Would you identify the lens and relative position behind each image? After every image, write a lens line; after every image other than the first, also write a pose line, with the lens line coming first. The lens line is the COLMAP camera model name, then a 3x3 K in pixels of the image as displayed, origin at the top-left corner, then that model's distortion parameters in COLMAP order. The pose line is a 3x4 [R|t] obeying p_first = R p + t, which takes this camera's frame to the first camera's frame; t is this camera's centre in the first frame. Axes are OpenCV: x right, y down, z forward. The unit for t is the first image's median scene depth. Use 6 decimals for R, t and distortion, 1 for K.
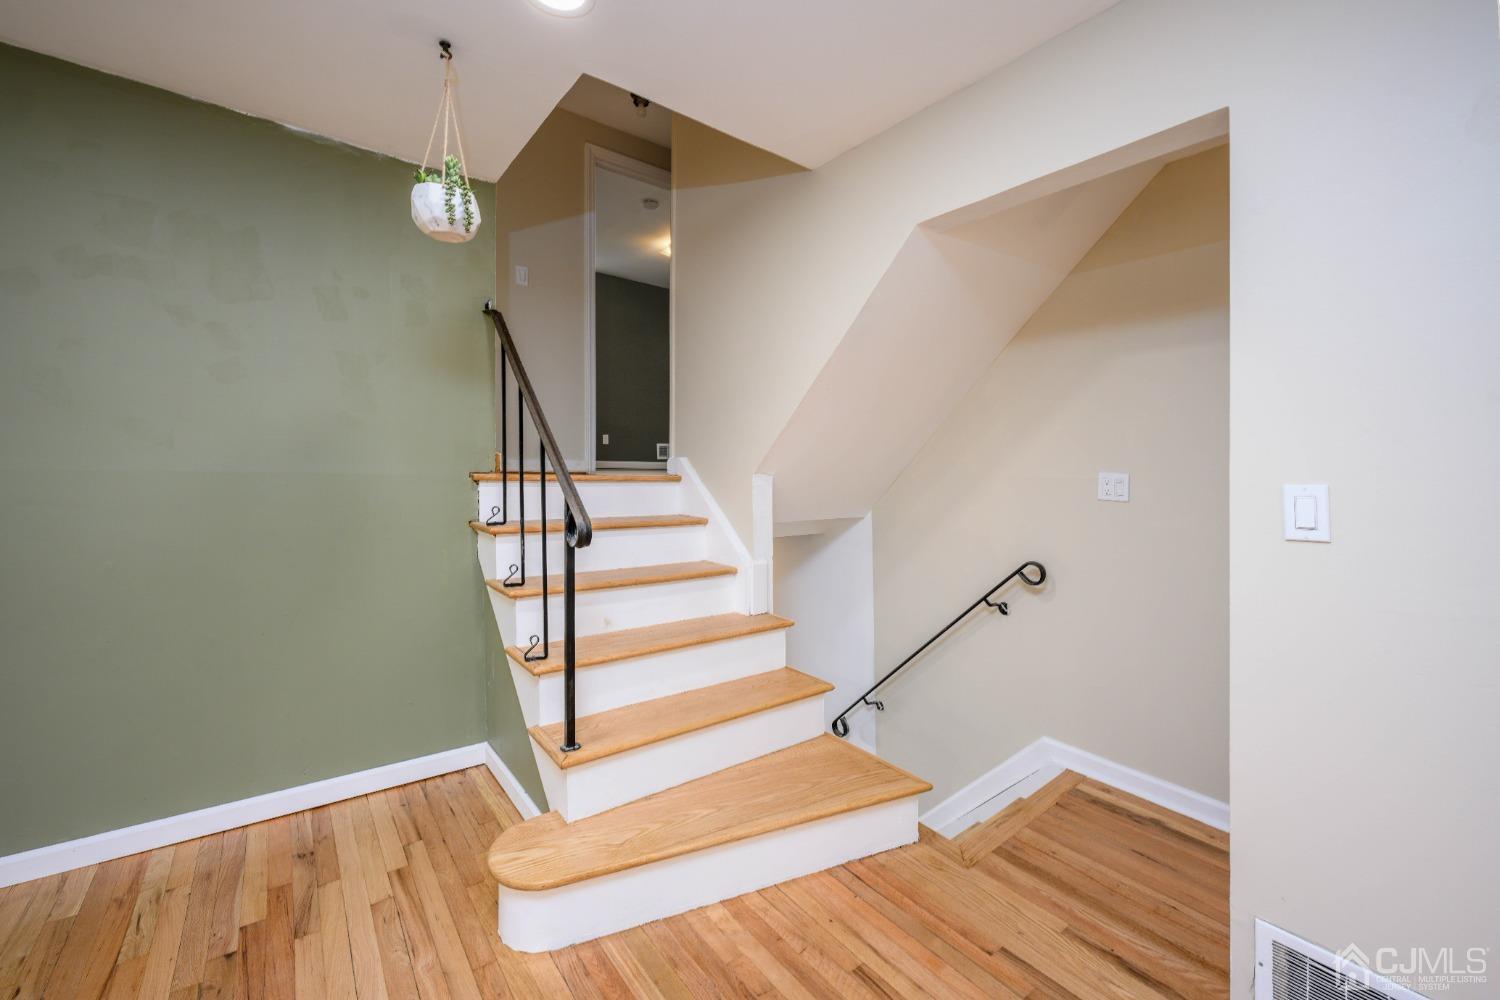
lens RADIAL K [[609.5, 0, 775.5], [0, 609.5, 477.1], [0, 0, 1]] dist [-0.002339, -0.000072]
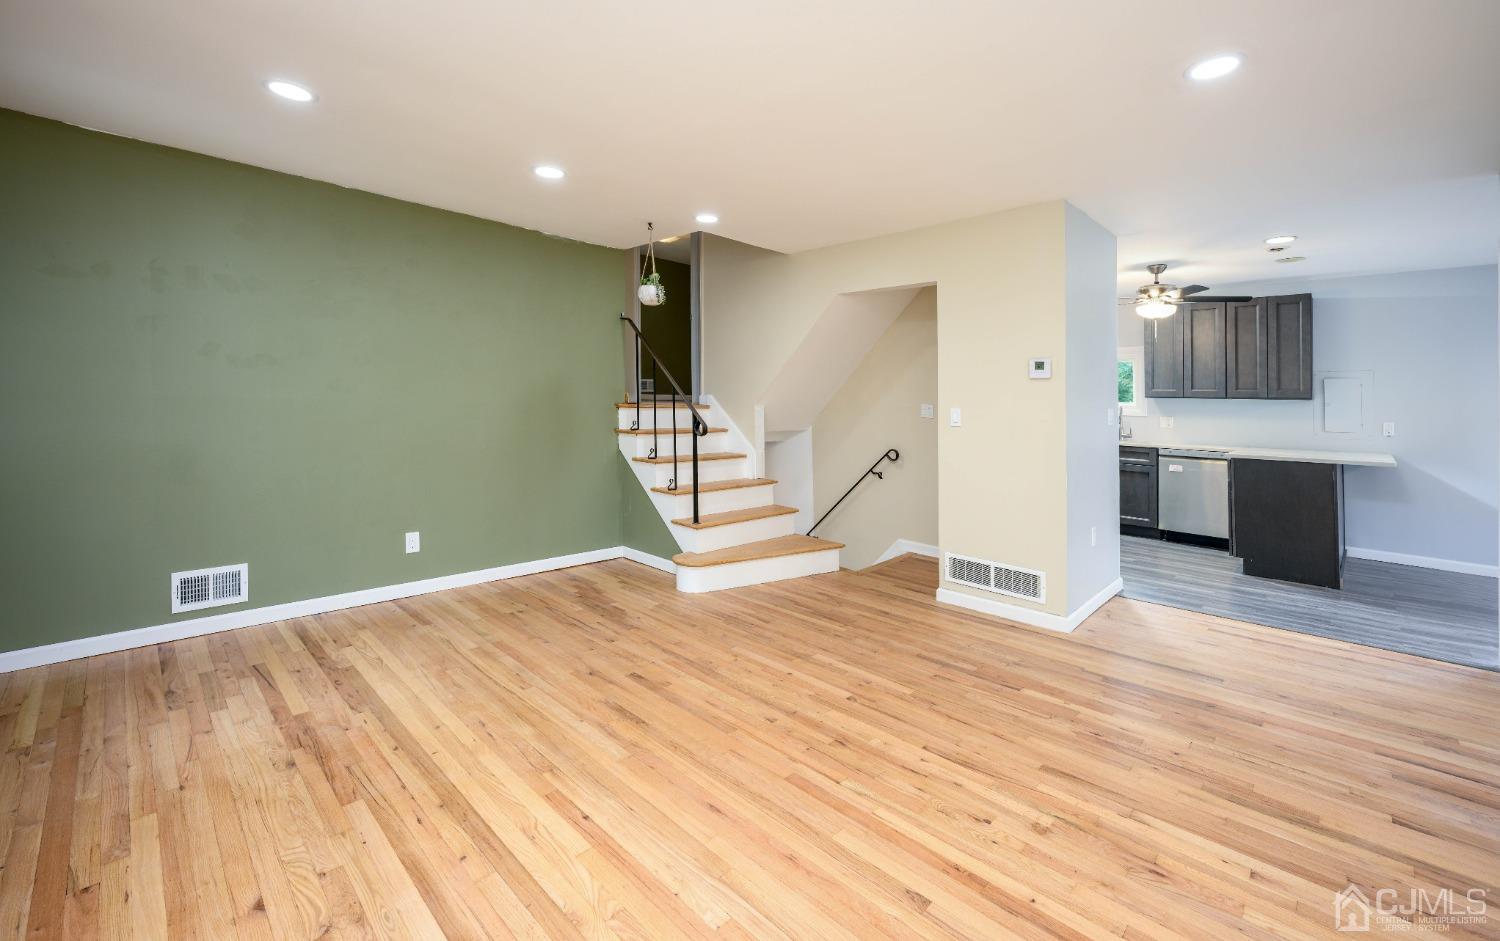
lens RADIAL K [[635.2, 0, 773.4], [0, 635.2, 472.7], [0, 0, 1]] dist [-0.001082, -0.000002]
pose [[0.988016, -0.010405, 0.154001, -0.321850], [-0.006425, 0.994088, 0.108385, -0.010527], [-0.154219, -0.108076, 0.982108, -1.096656]]
